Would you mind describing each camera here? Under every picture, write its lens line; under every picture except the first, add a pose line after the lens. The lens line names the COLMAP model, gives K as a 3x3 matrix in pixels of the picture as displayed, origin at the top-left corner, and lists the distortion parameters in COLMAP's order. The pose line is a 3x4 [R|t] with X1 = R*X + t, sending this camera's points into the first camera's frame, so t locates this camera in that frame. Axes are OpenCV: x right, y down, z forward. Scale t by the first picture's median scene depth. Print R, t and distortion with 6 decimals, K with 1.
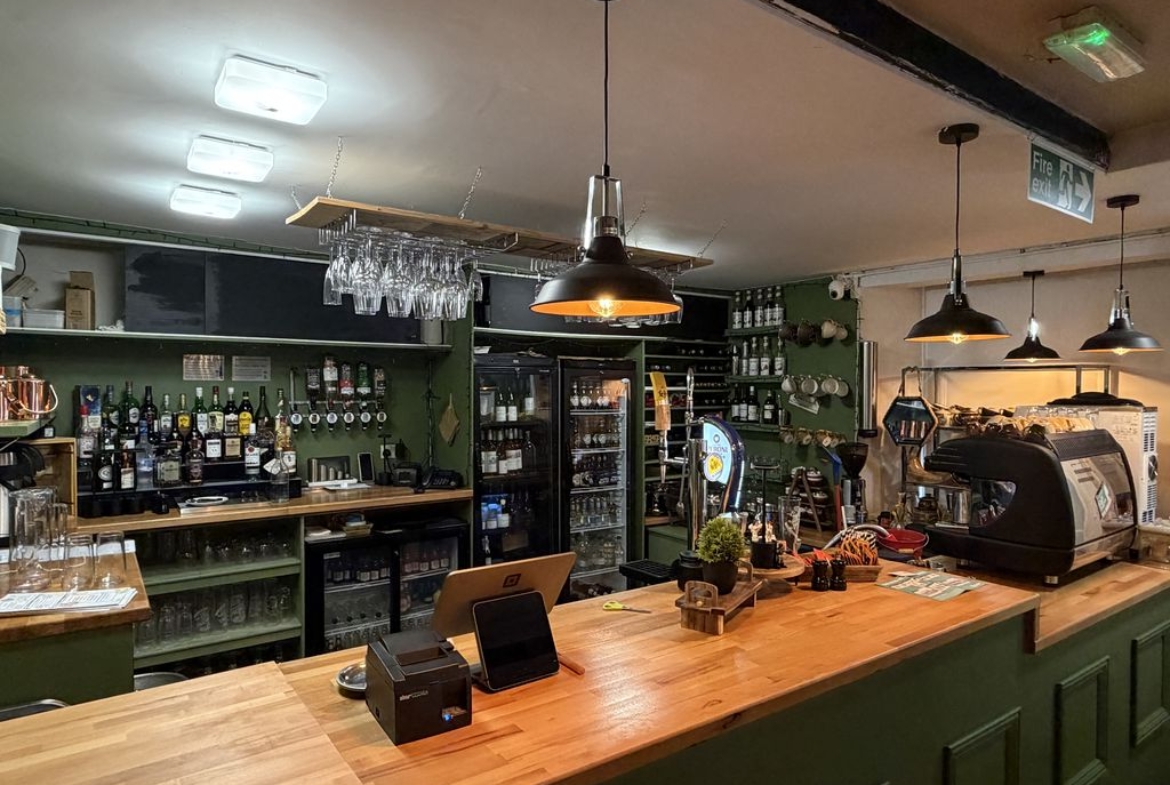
lens RADIAL K [[696.2, 0, 581.9], [0, 696.2, 390.9], [0, 0, 1]] dist [0.005142, 0.000720]
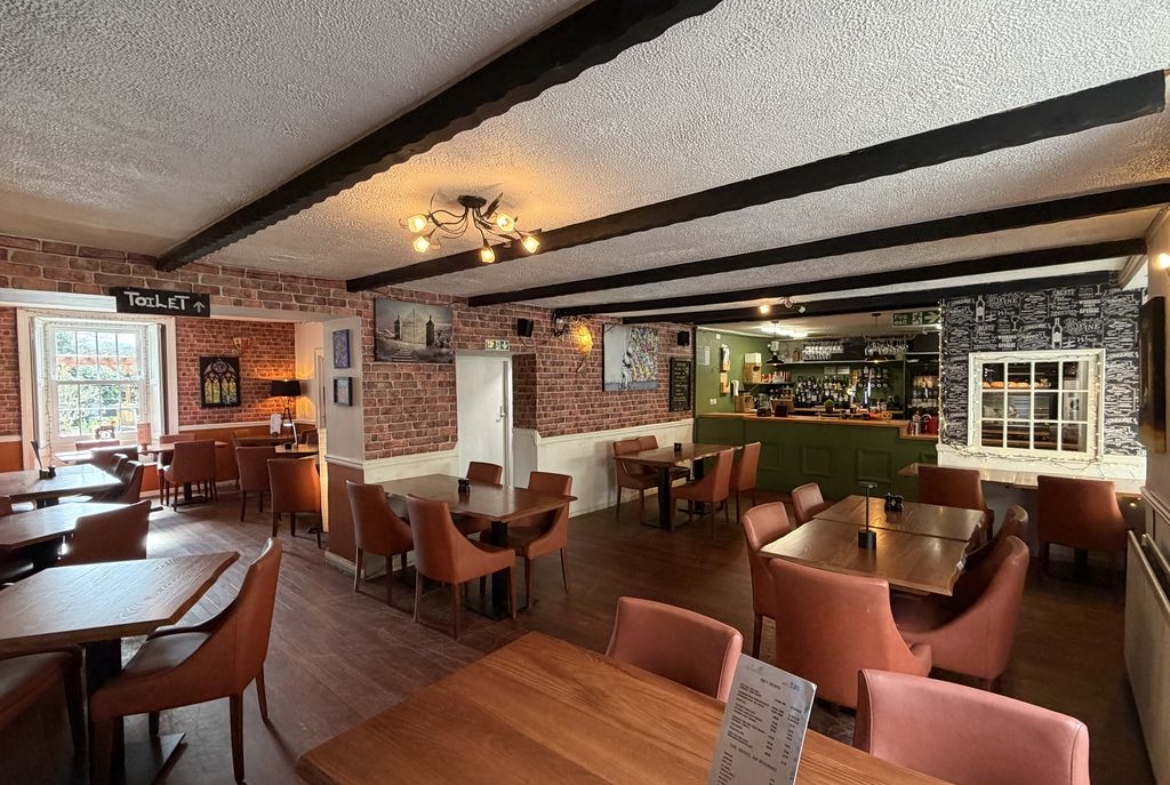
lens RADIAL K [[533.9, 0, 583.9], [0, 533.9, 394.7], [0, 0, 1]] dist [0.001622, -0.000102]
pose [[0.244282, 0.019716, -0.969504, 1.760698], [0.000560, 0.999790, 0.020473, 0.033982], [0.969704, -0.005544, 0.244219, -0.840928]]
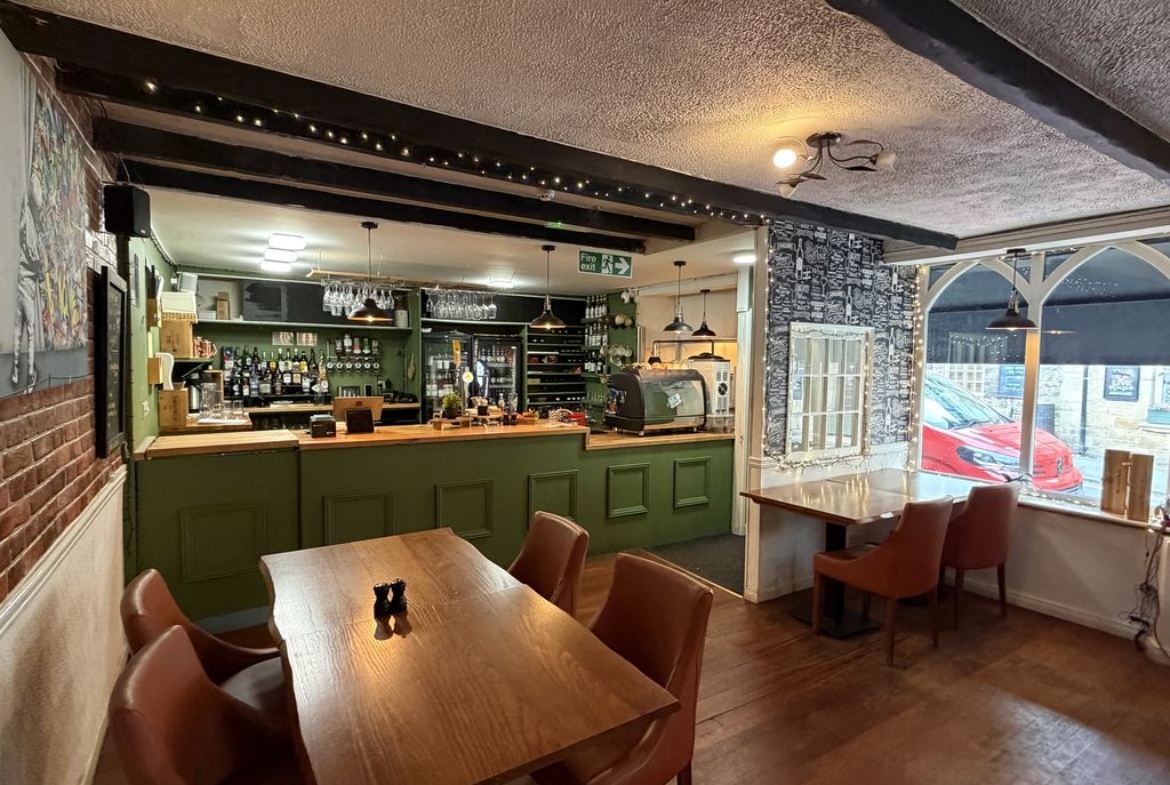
lens RADIAL K [[584.5, 0, 585.6], [0, 584.5, 391.1], [0, 0, 1]] dist [-0.000102, 0.000025]
pose [[0.998170, 0.010650, -0.059525, 0.427329], [-0.007959, 0.998943, 0.045265, 0.034674], [0.059944, -0.044709, 0.997200, -0.625501]]
